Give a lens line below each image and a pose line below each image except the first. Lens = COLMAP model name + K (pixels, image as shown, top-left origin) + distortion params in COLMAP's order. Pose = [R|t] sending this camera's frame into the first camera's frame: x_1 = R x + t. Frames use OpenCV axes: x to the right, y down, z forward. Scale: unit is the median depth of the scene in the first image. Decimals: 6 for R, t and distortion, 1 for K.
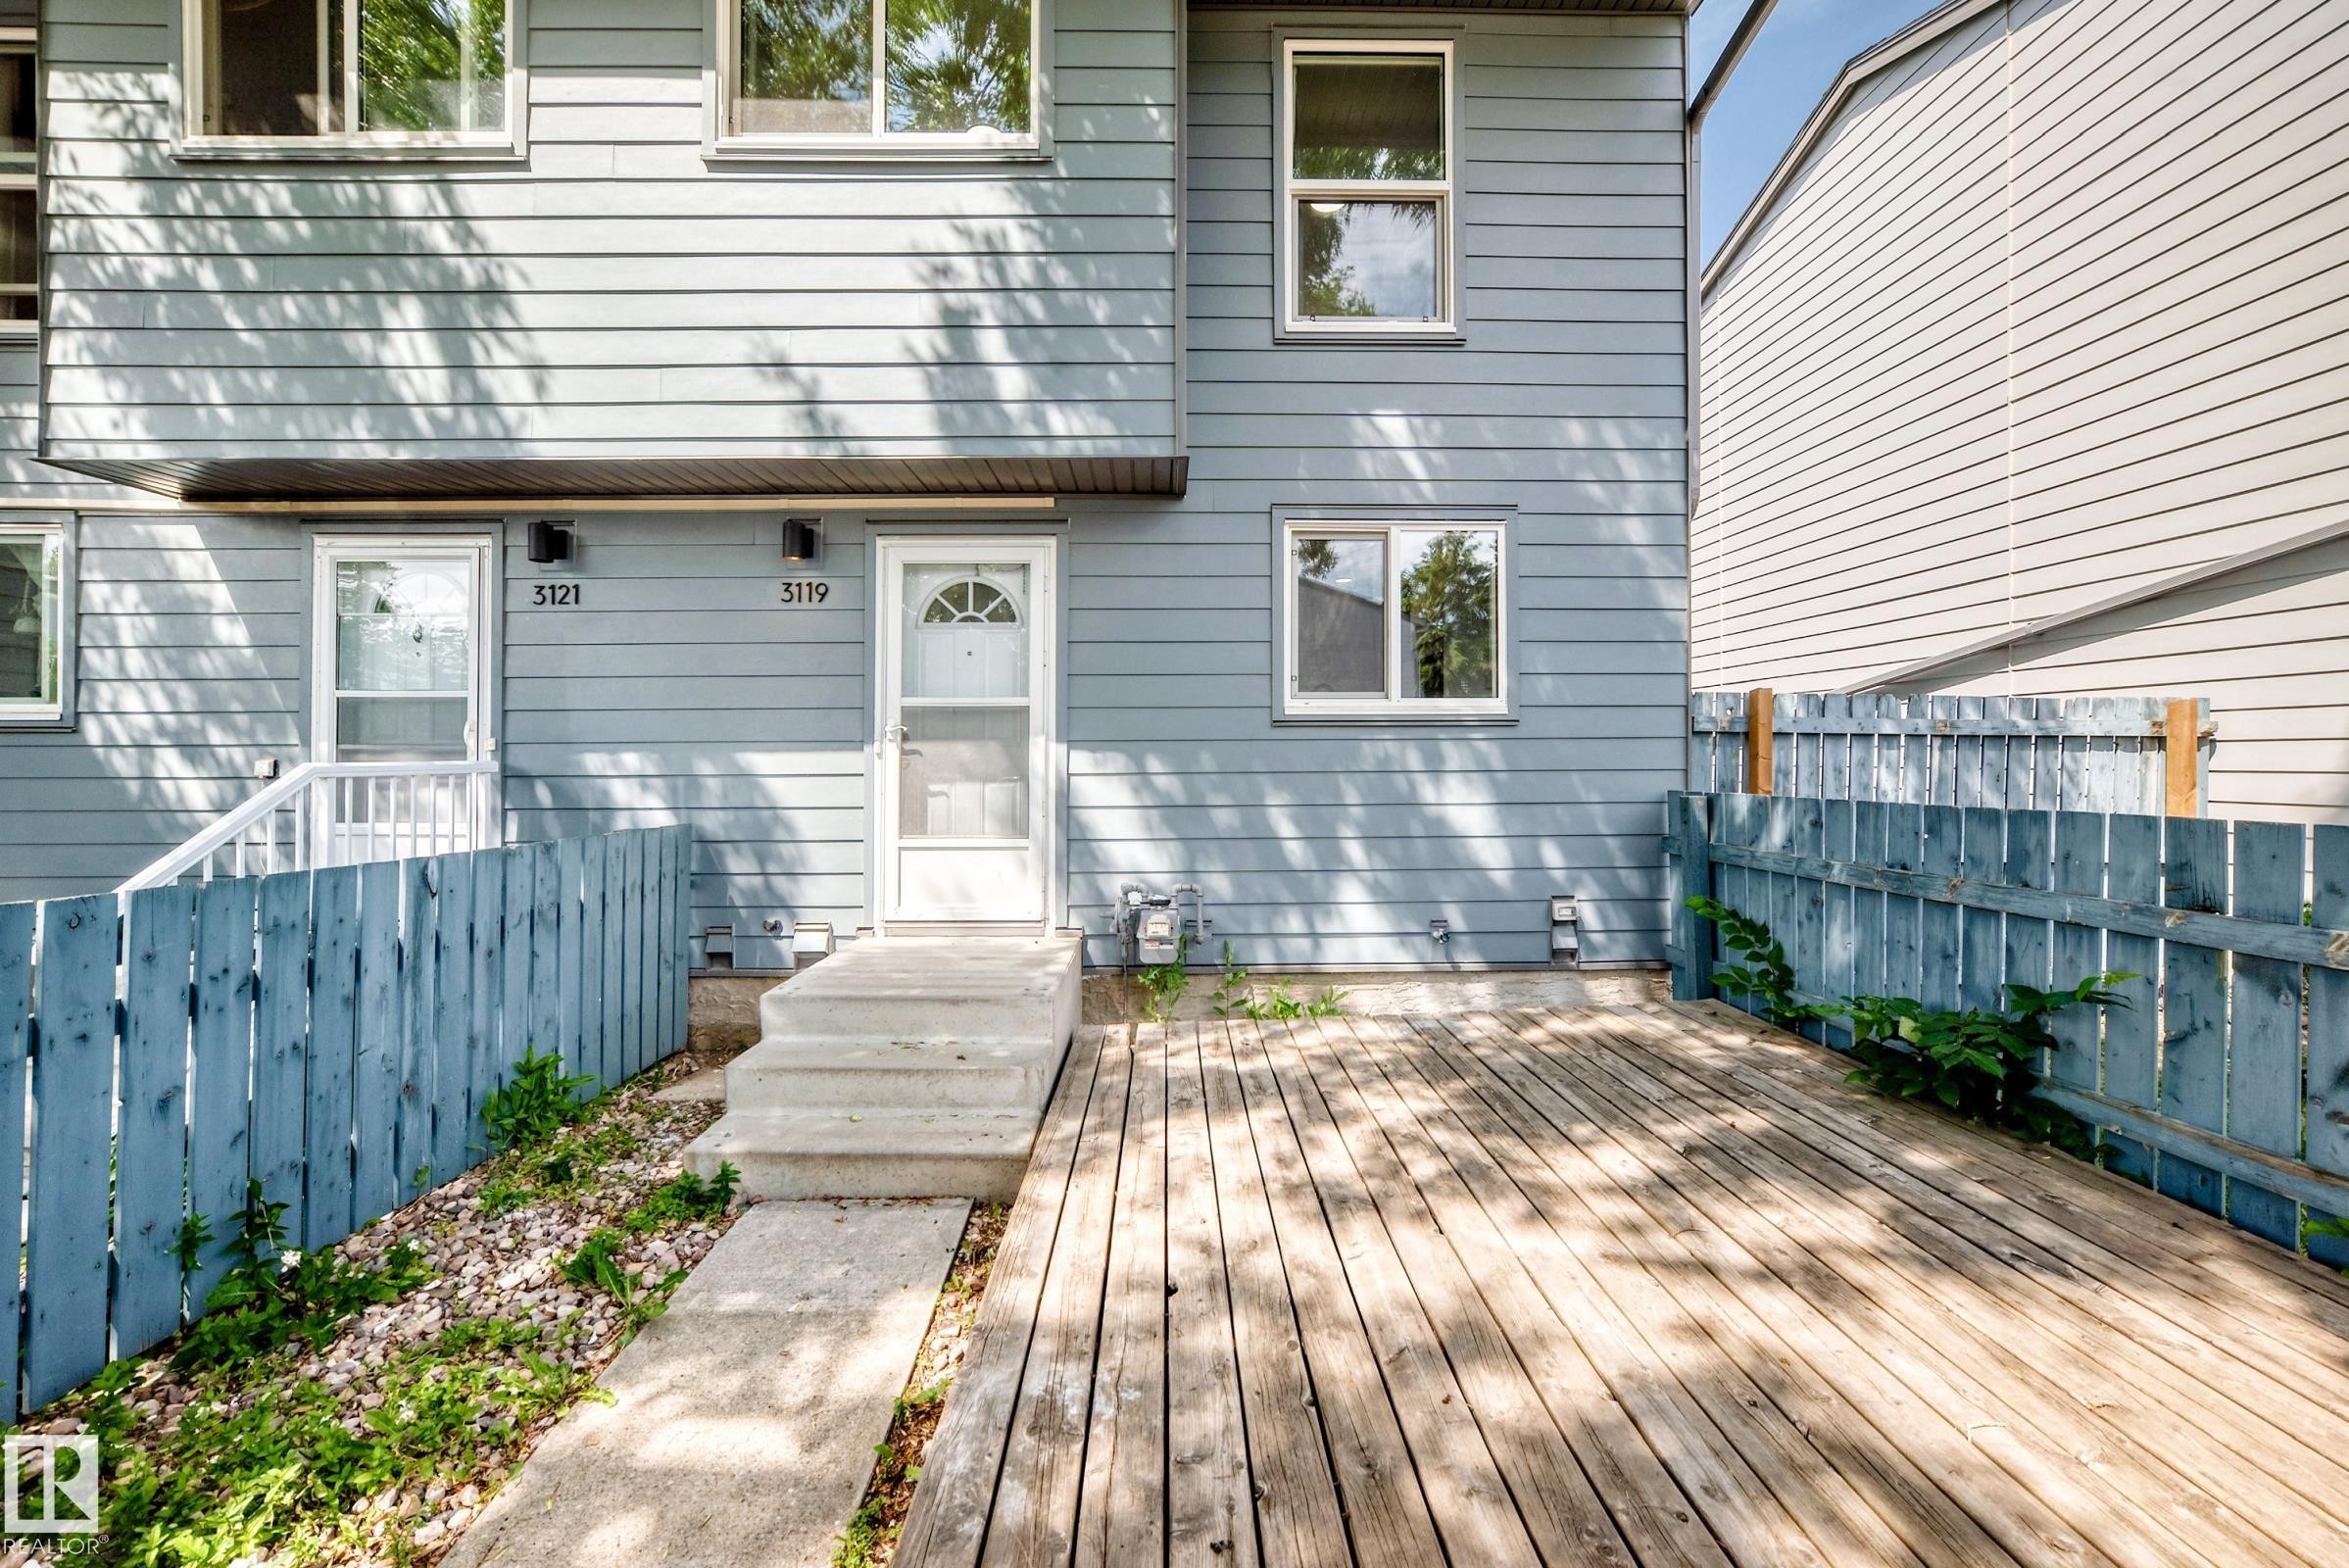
lens RADIAL K [[852.0, 0, 1146.5], [0, 852.0, 759.1], [0, 0, 1]] dist [-0.015251, 0.003565]
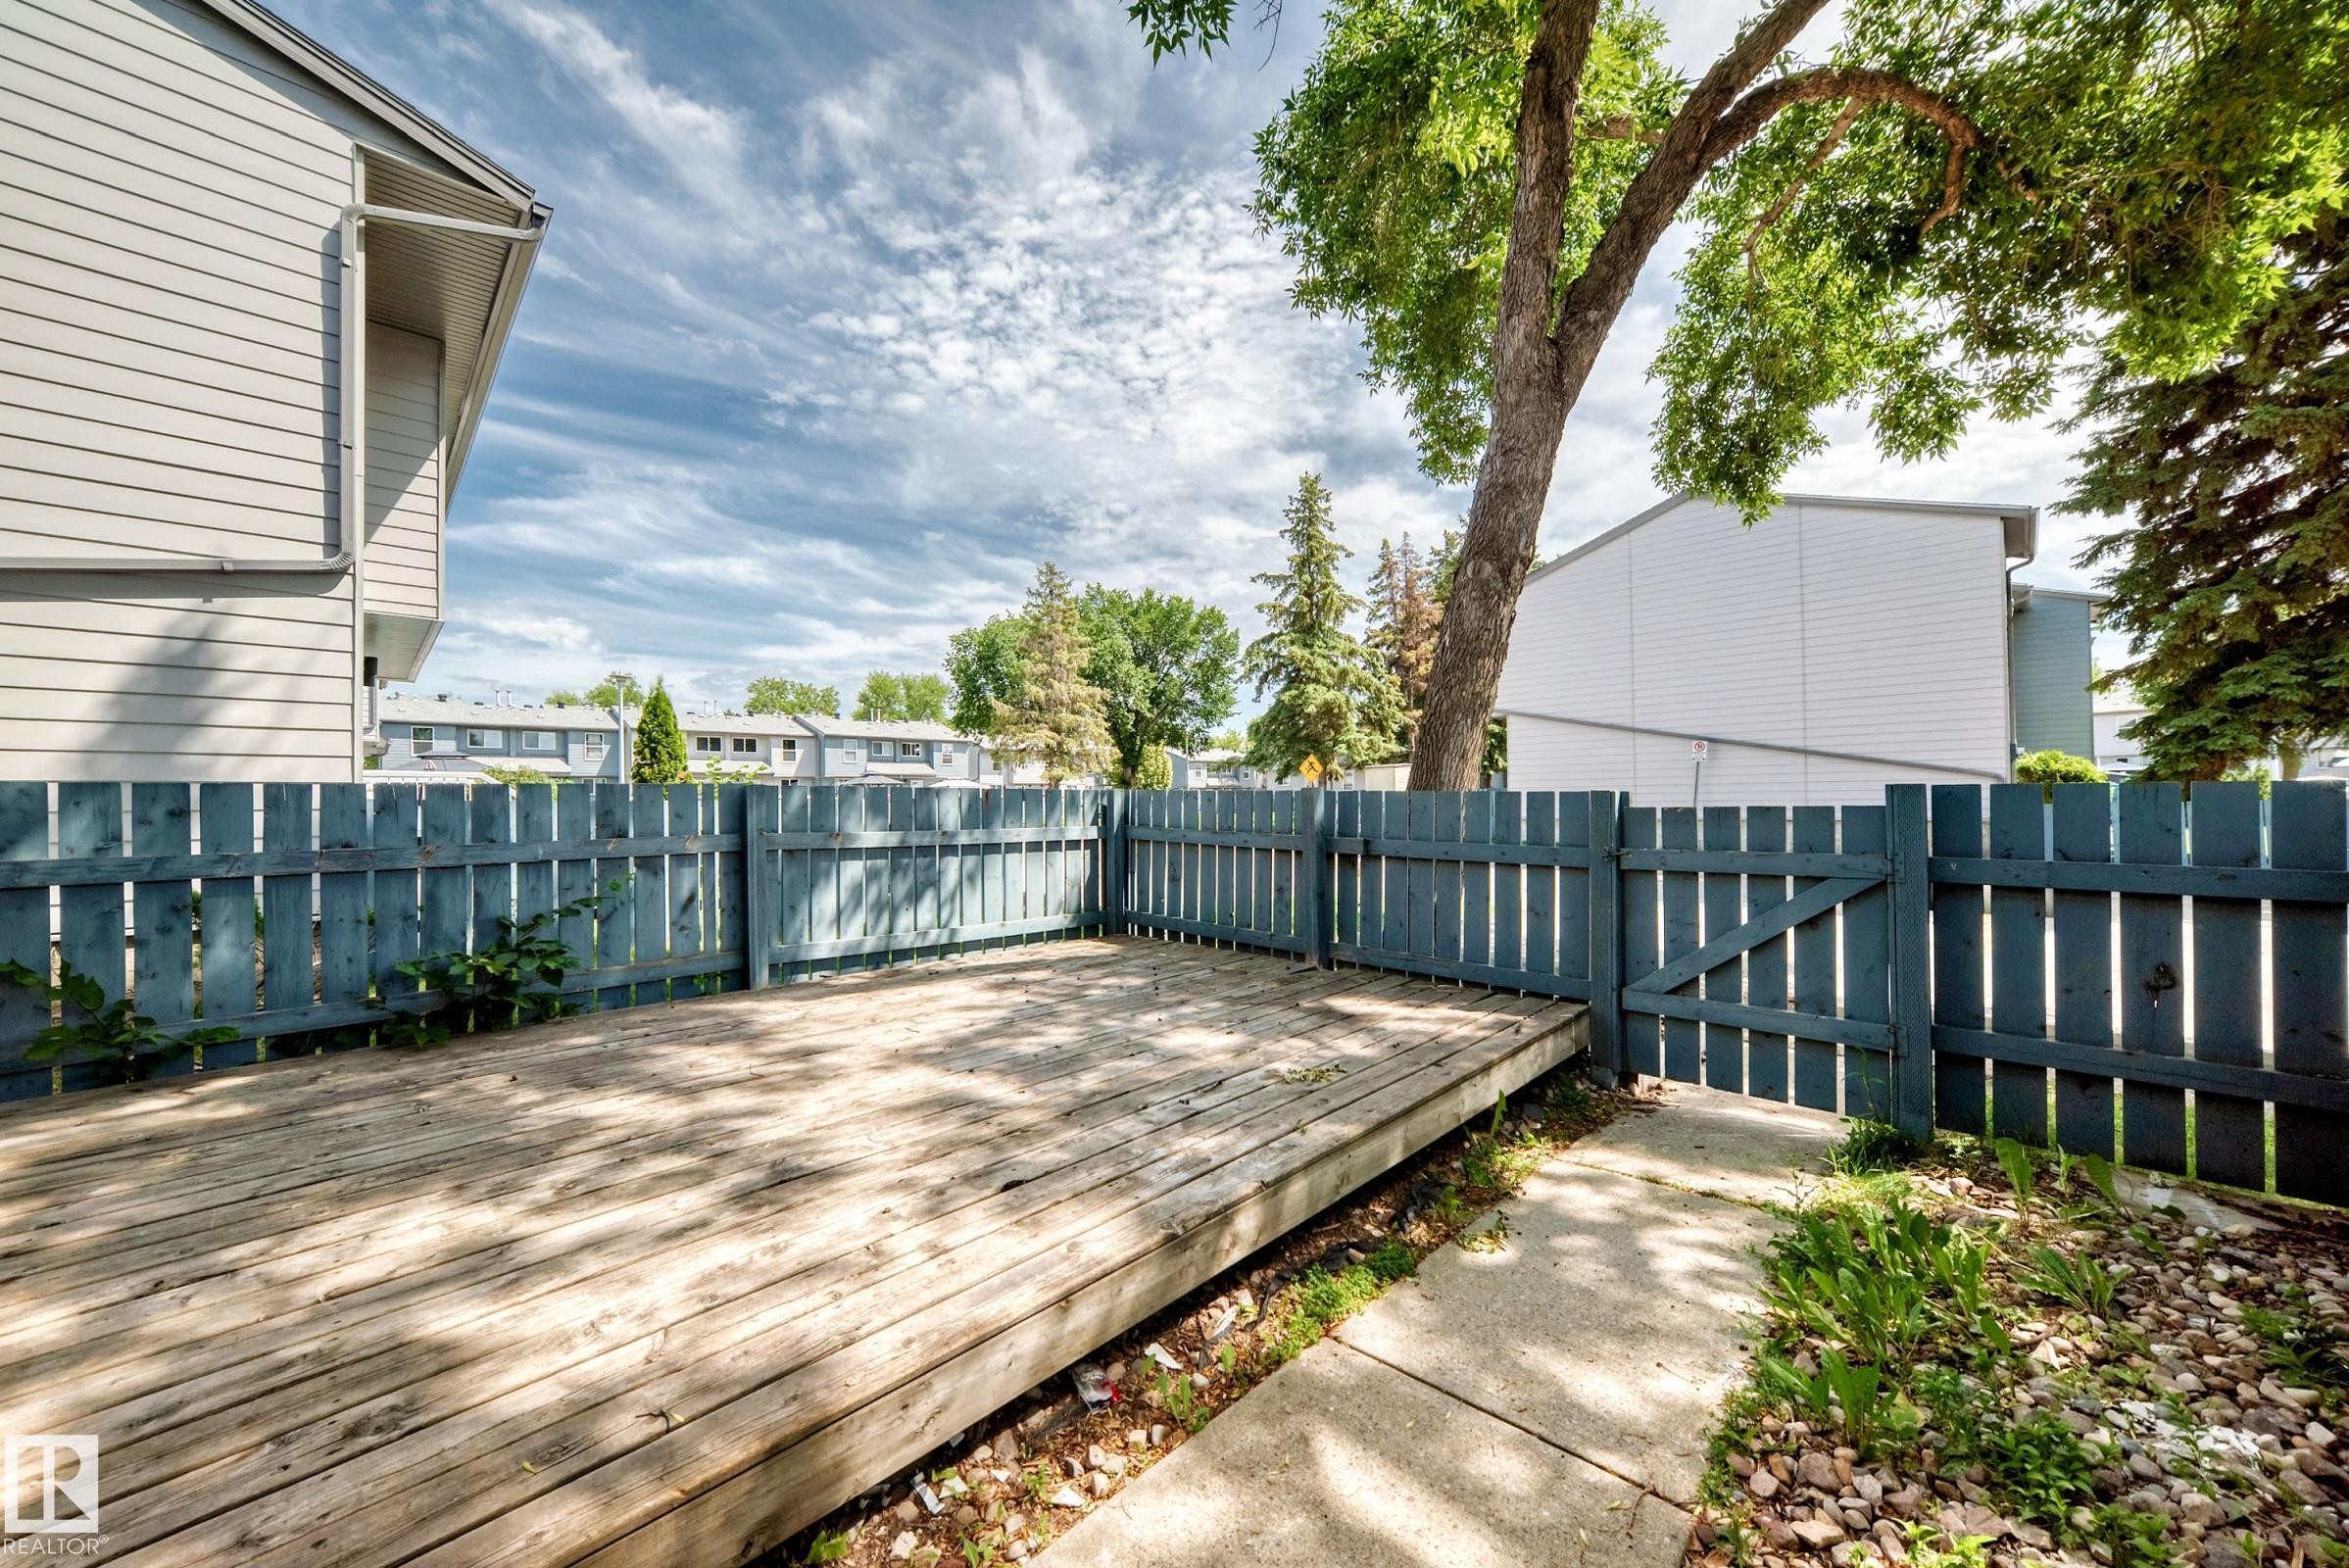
lens RADIAL K [[852.0, 0, 1184.5], [0, 852.0, 793.4], [0, 0, 1]] dist [-0.015251, 0.003565]
pose [[-0.716184, 0.019654, 0.697635, -0.419715], [0.014974, 0.999806, -0.012794, 0.069177], [-0.697751, 0.001283, -0.716339, 0.767874]]
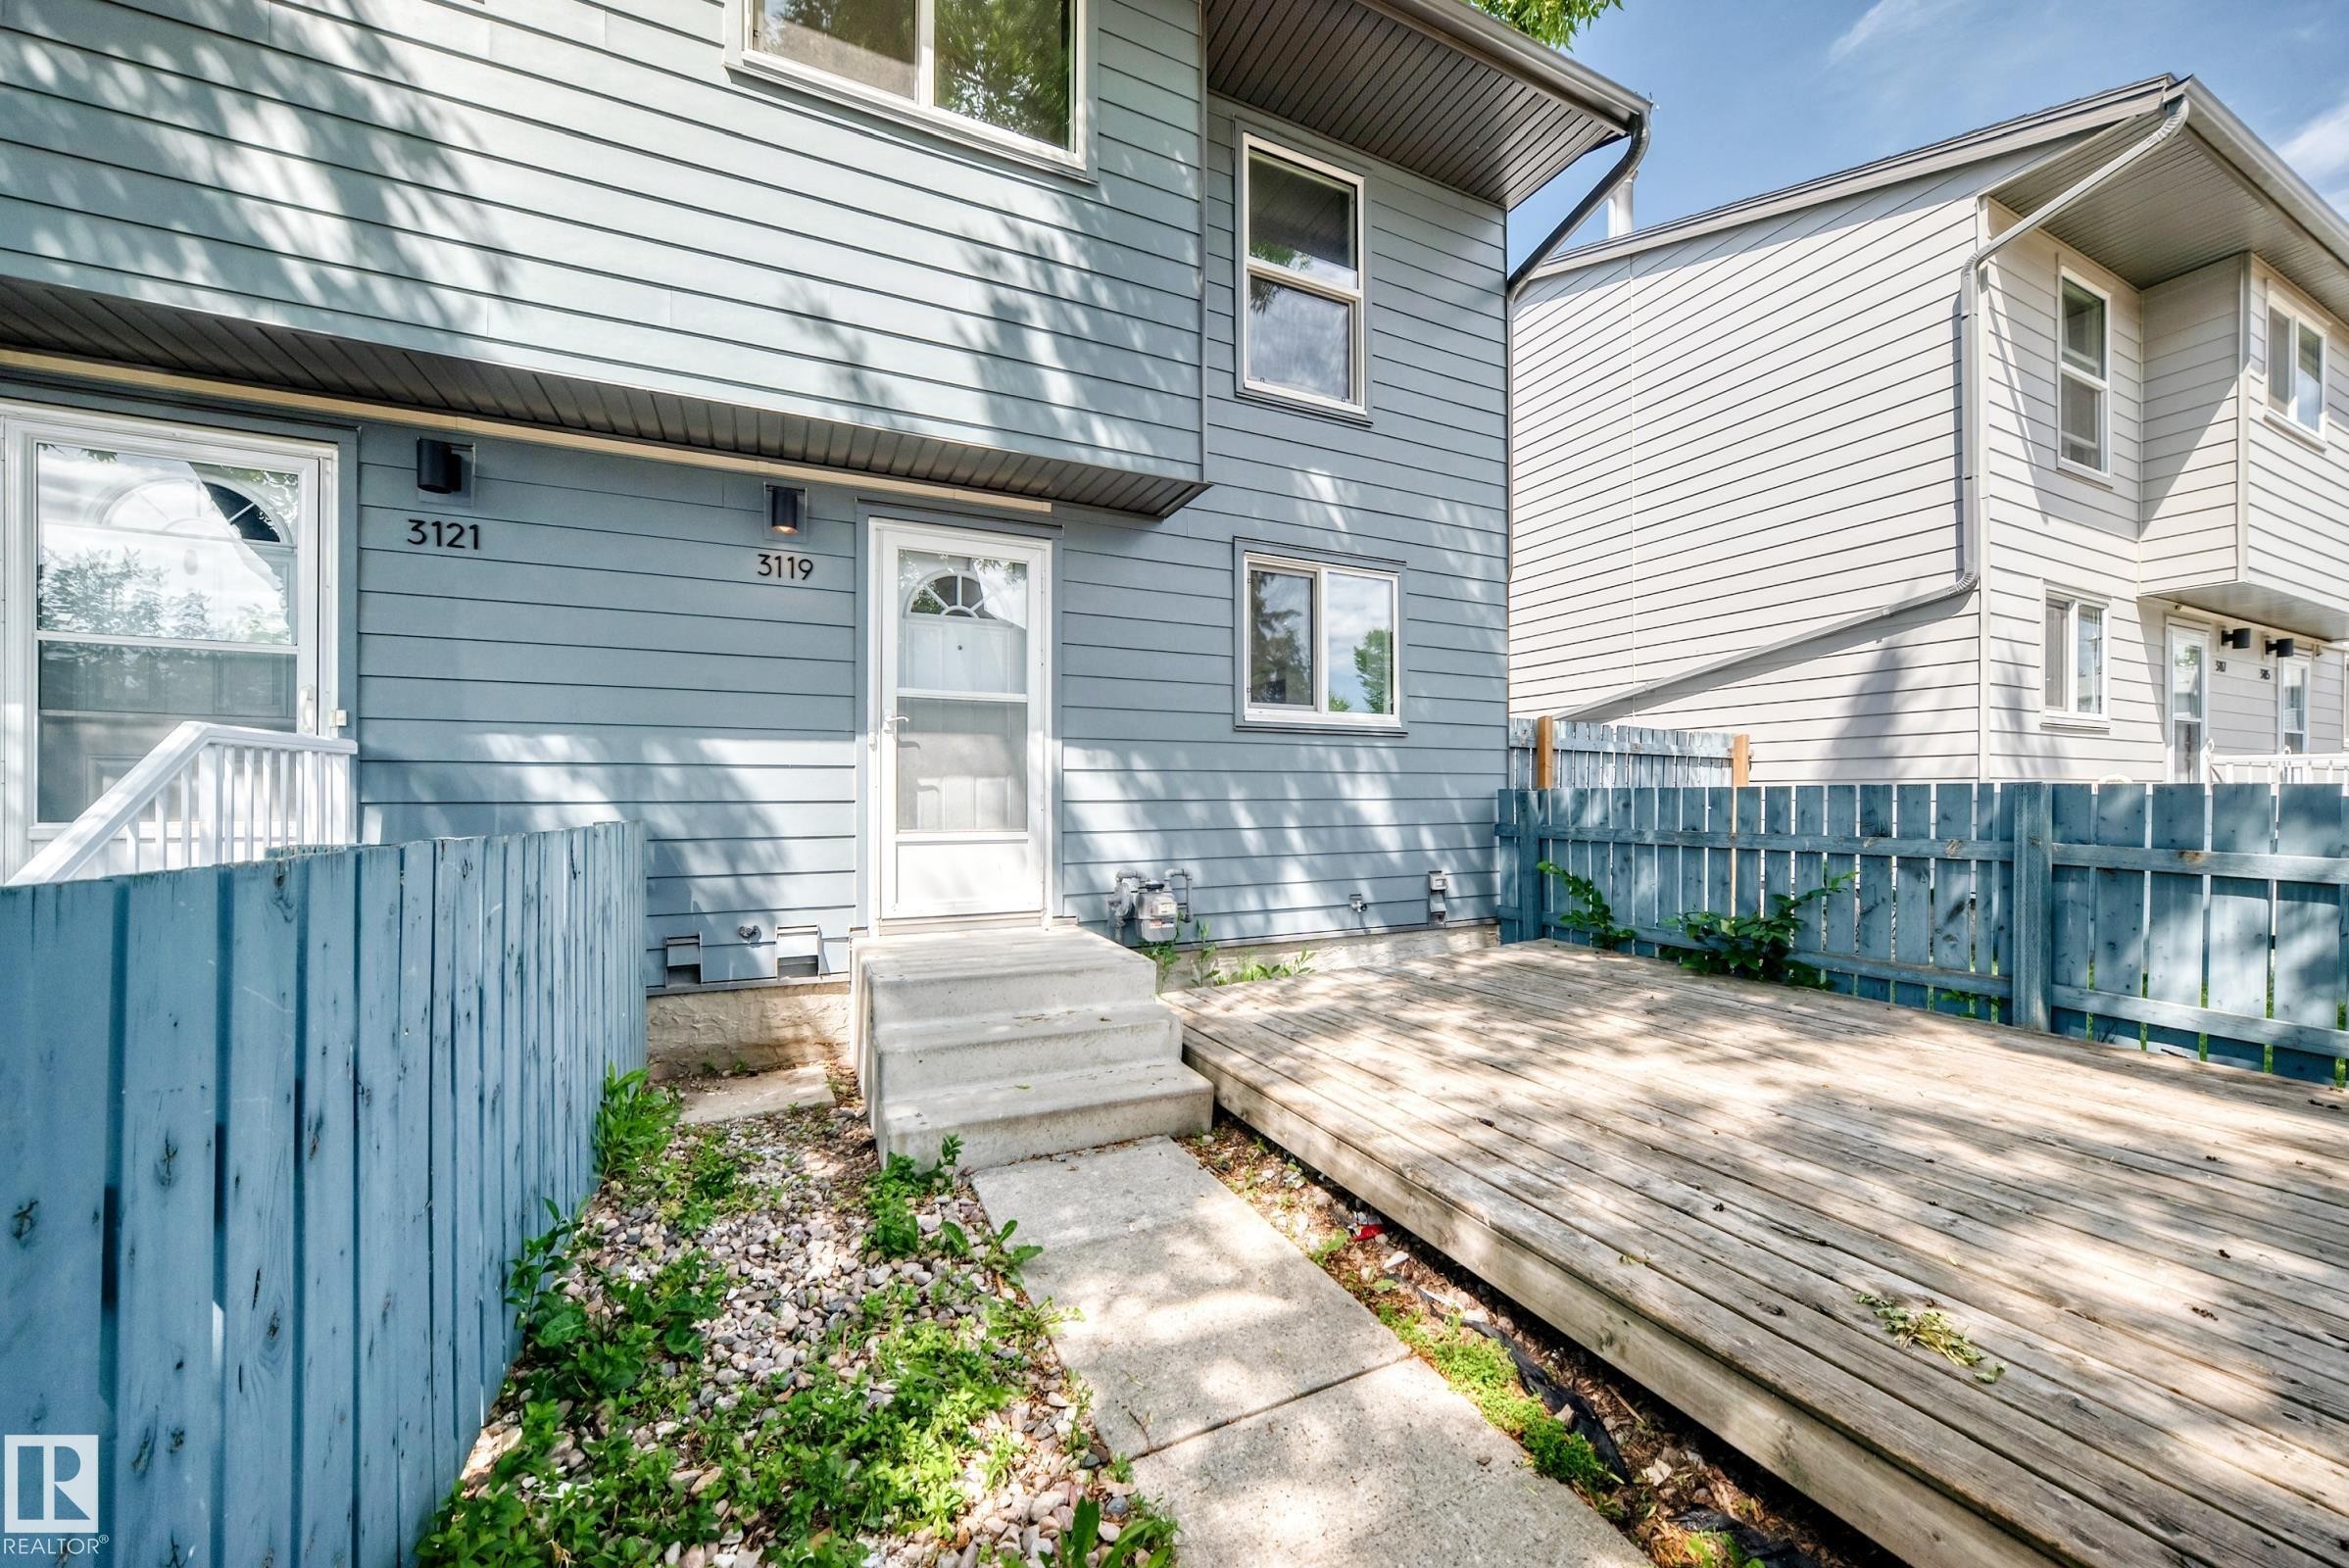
lens RADIAL K [[852.0, 0, 1155.2], [0, 852.0, 796.1], [0, 0, 1]] dist [-0.015251, 0.003565]
pose [[0.911424, 0.004881, 0.411441, -0.471048], [-0.005647, 0.999984, 0.000647, 0.055033], [-0.411431, -0.002913, 0.911436, 0.001582]]
